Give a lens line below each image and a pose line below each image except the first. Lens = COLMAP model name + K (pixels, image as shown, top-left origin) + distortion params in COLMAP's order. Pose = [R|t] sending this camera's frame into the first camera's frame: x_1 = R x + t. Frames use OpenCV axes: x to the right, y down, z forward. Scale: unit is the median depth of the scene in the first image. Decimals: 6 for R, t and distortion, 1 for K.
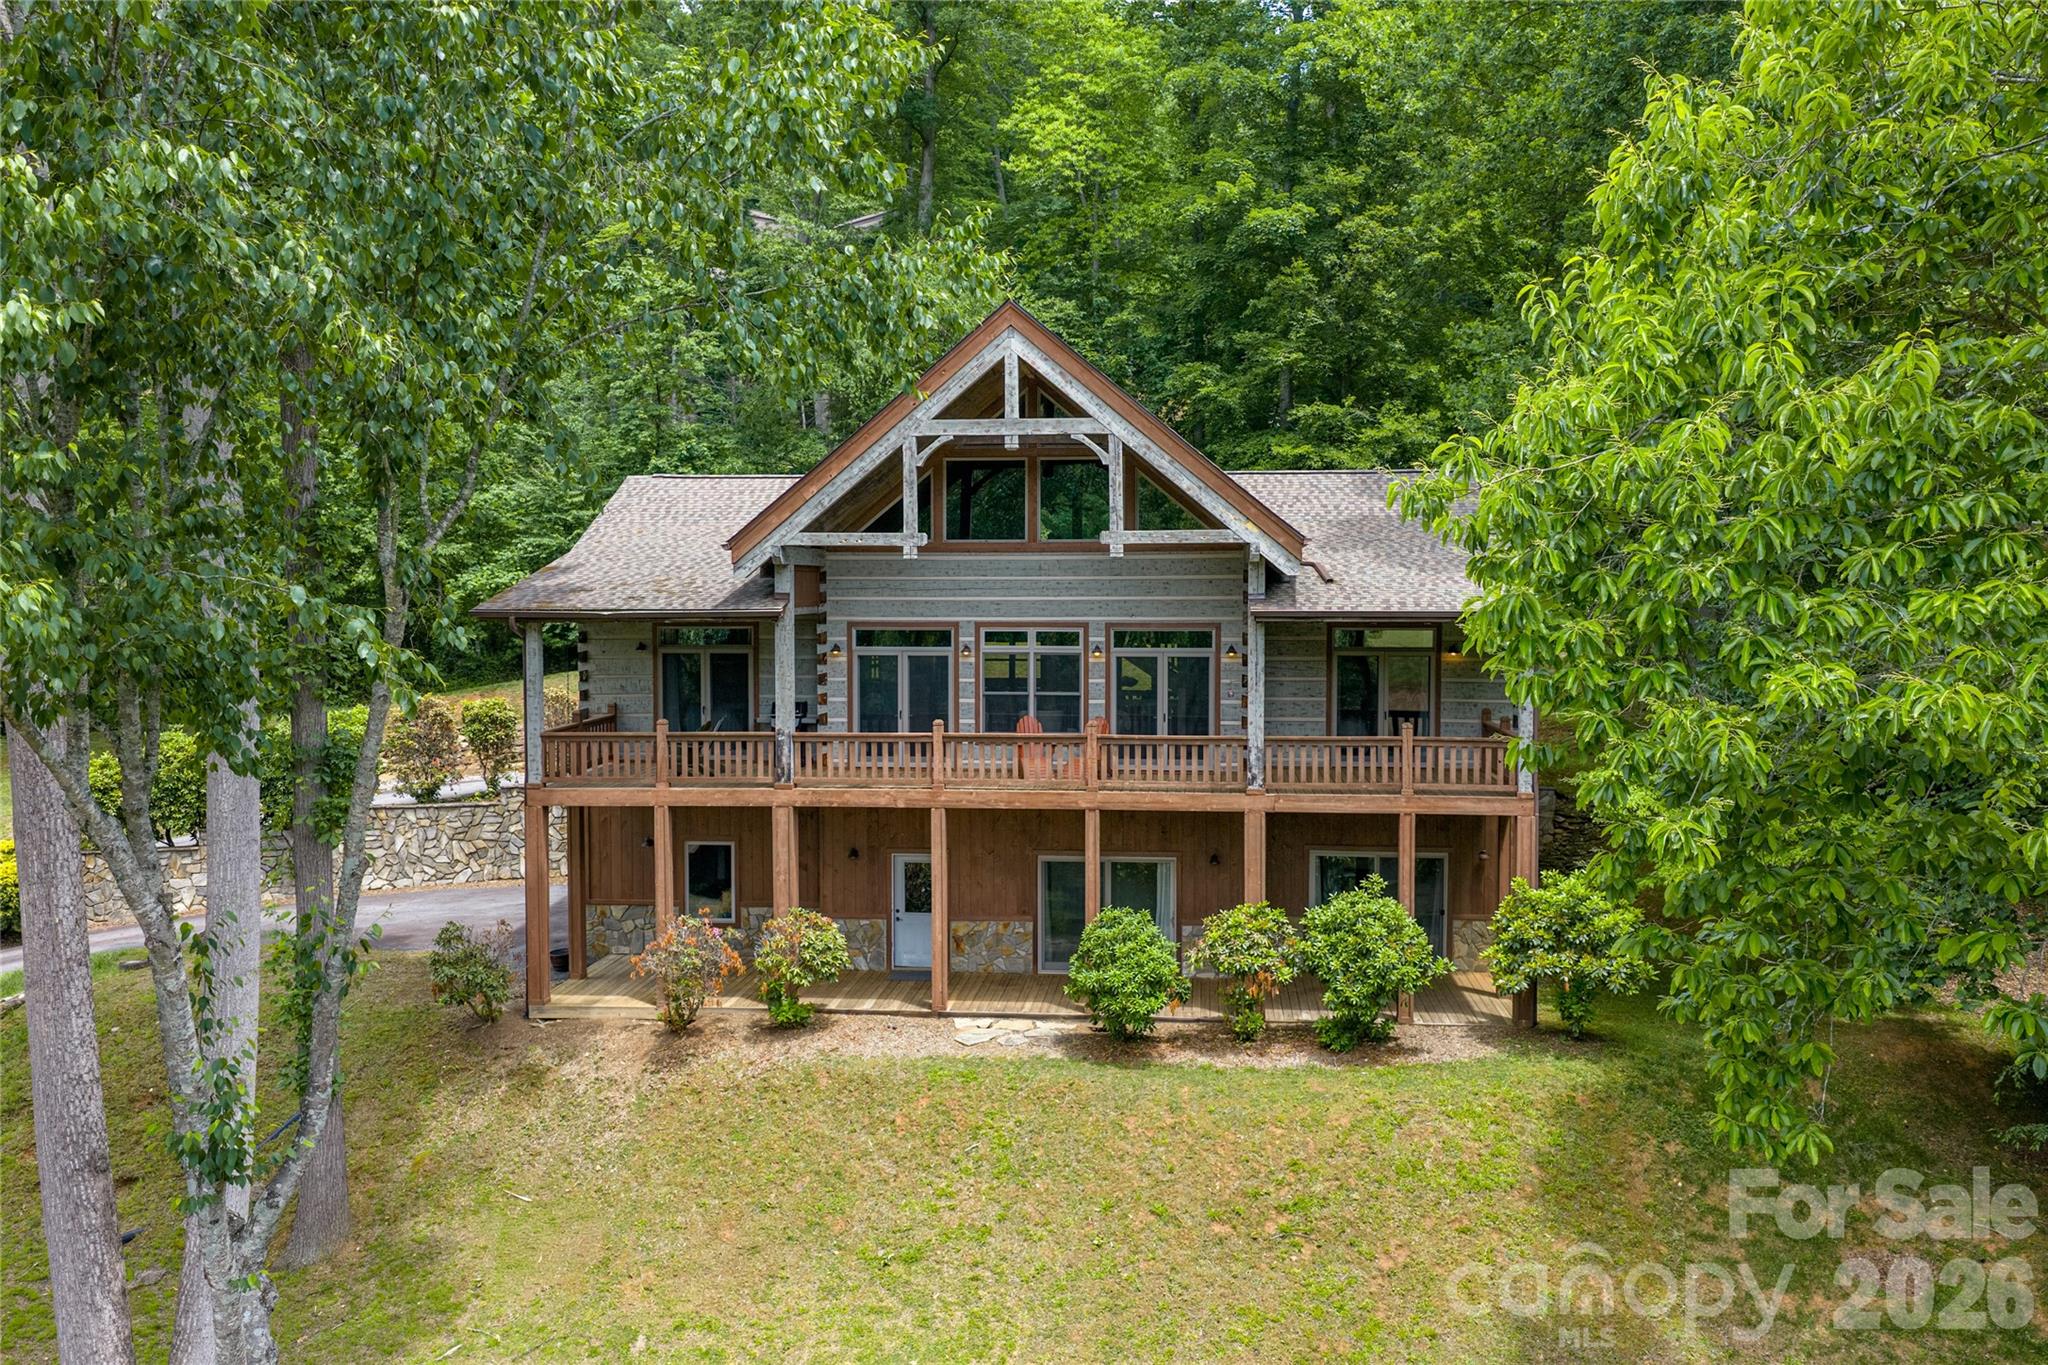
lens RADIAL K [[1645.9, 0, 1026.1], [0, 1645.9, 680.3], [0, 0, 1]] dist [0.021881, -0.024826]
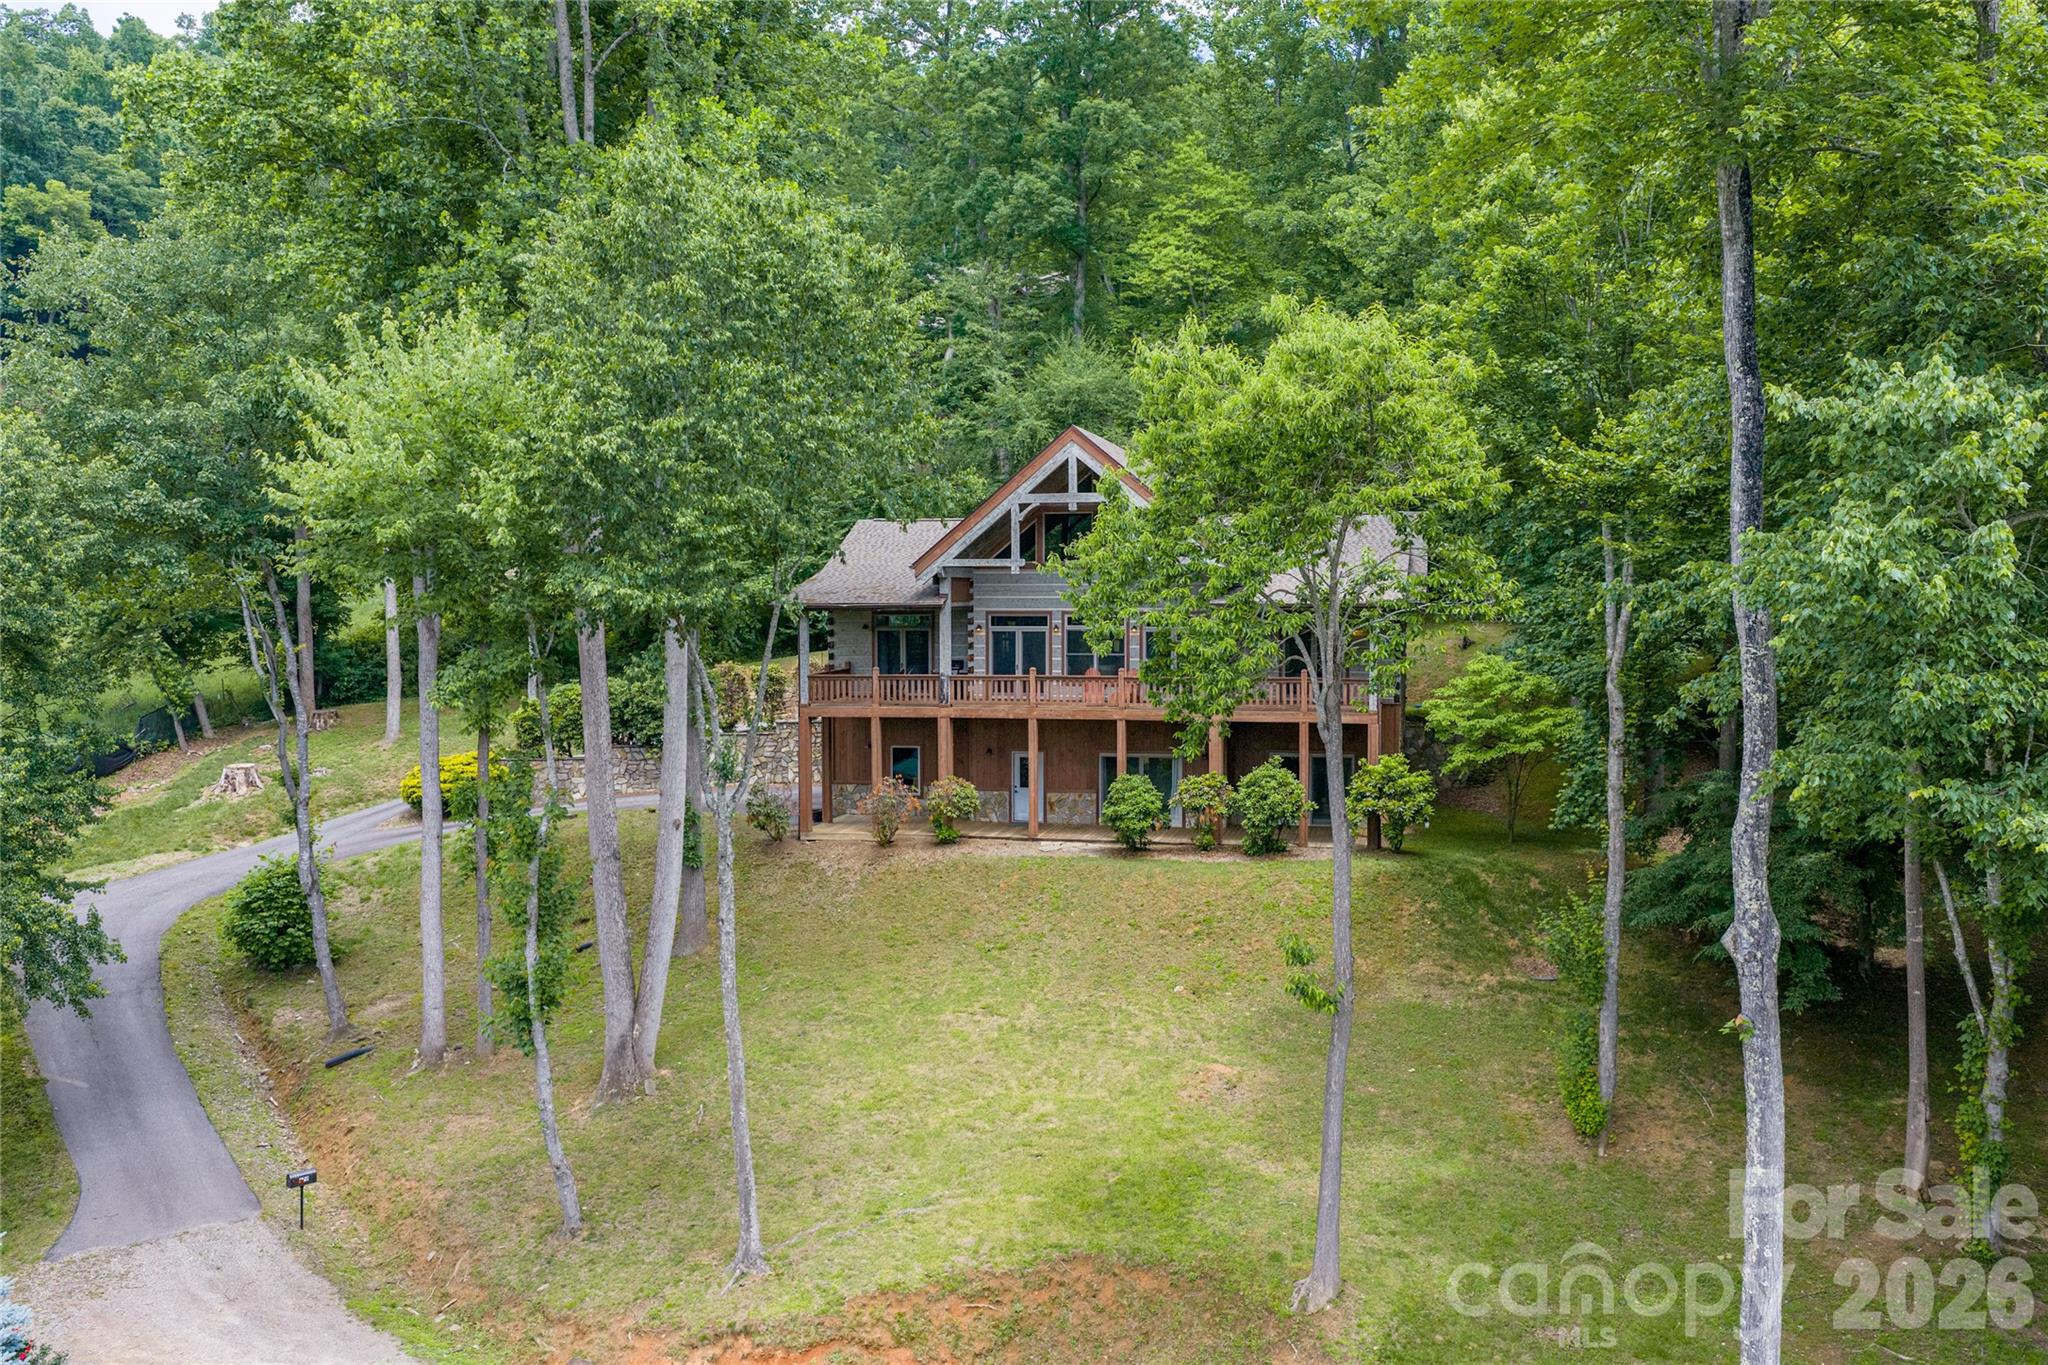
lens RADIAL K [[1645.9, 0, 1024.2], [0, 1645.9, 679.4], [0, 0, 1]] dist [0.021881, -0.024826]
pose [[0.990397, 0.004722, -0.138170, 0.172271], [-0.005173, 0.999982, -0.002911, 0.041125], [0.138153, 0.003598, 0.990404, -0.690840]]
